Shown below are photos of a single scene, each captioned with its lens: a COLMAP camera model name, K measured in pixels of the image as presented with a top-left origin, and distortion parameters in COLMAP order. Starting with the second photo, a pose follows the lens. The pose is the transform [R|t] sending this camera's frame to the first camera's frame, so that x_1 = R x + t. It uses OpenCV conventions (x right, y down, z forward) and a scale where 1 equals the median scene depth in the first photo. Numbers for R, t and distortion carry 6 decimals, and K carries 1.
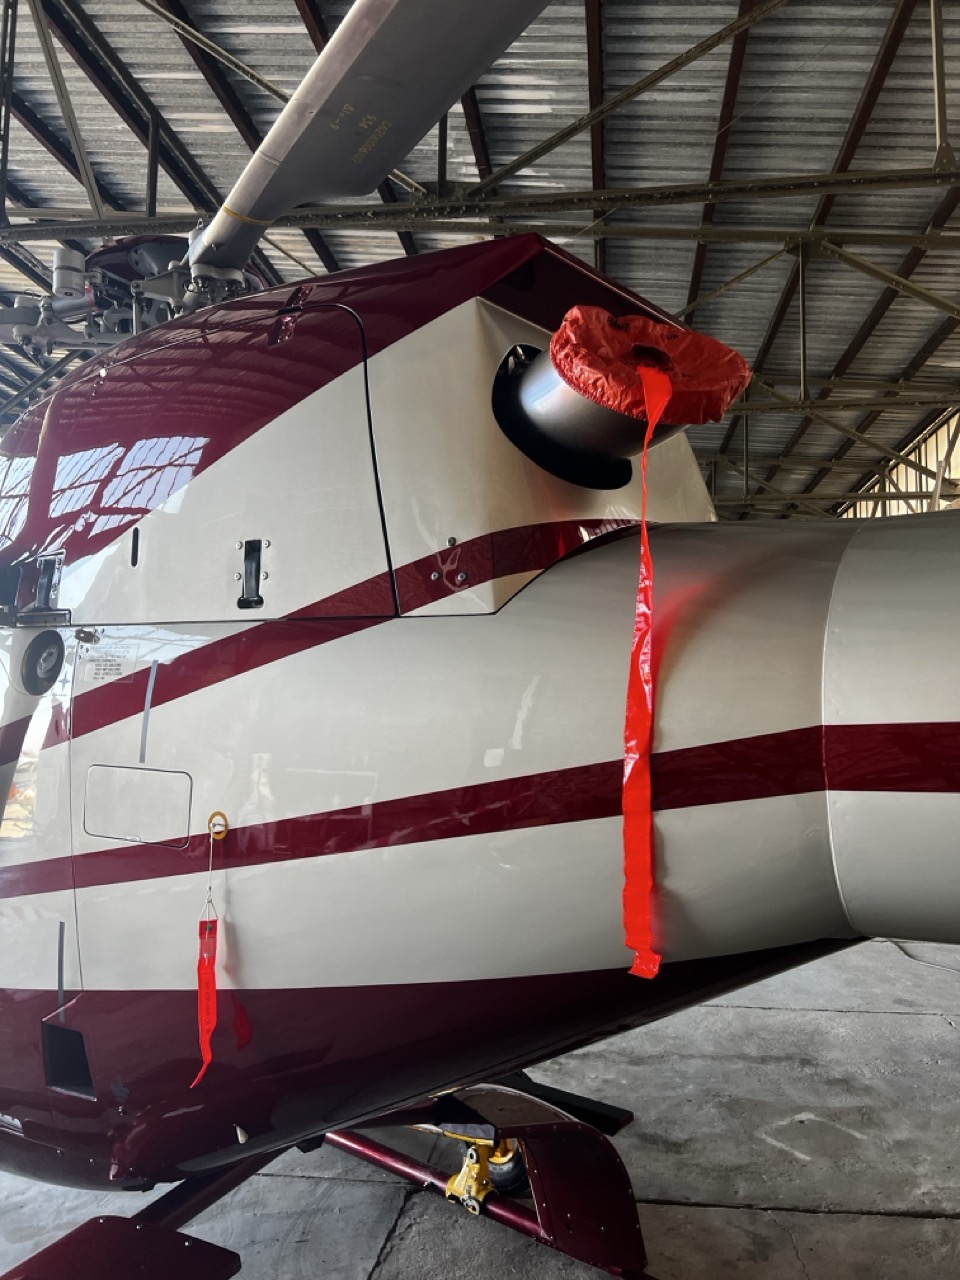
lens RADIAL K [[965.5, 0, 484.1], [0, 965.5, 637.0], [0, 0, 1]] dist [0.021282, -0.011051]
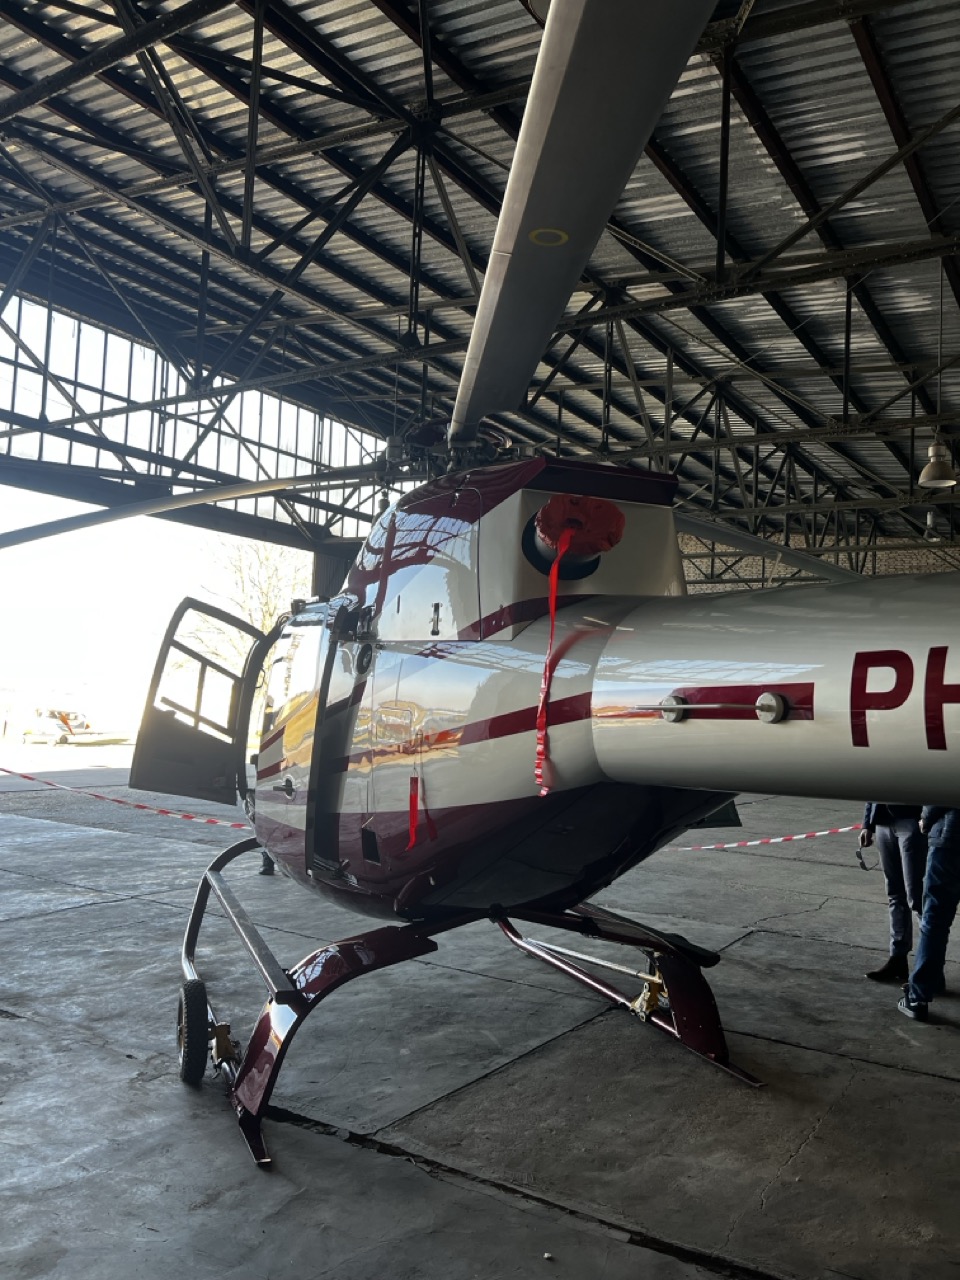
lens RADIAL K [[979.4, 0, 477.9], [0, 979.4, 633.2], [0, 0, 1]] dist [0.025067, -0.035542]
pose [[0.895797, -0.000707, -0.444462, 0.442409], [0.003737, 0.999975, 0.005941, -0.025823], [0.444447, -0.006983, 0.895778, -0.491450]]
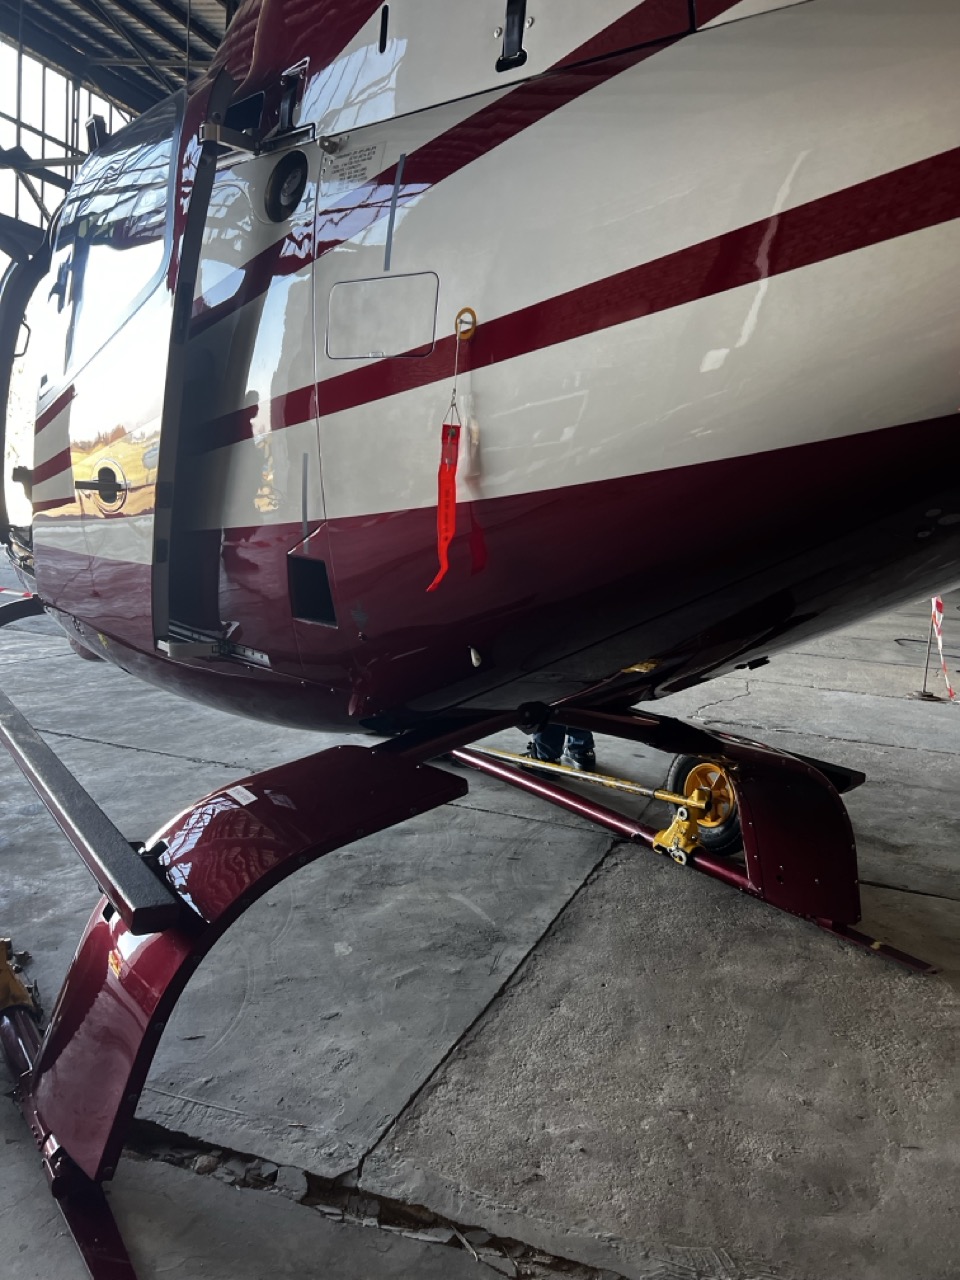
lens RADIAL K [[960.3, 0, 478.1], [0, 960.3, 642.9], [0, 0, 1]] dist [0.040328, -0.059563]
pose [[0.972075, 0.093993, -0.215024, -0.020756], [-0.044935, 0.973881, 0.222568, 0.153306], [0.230327, -0.206691, 0.950909, 0.039681]]
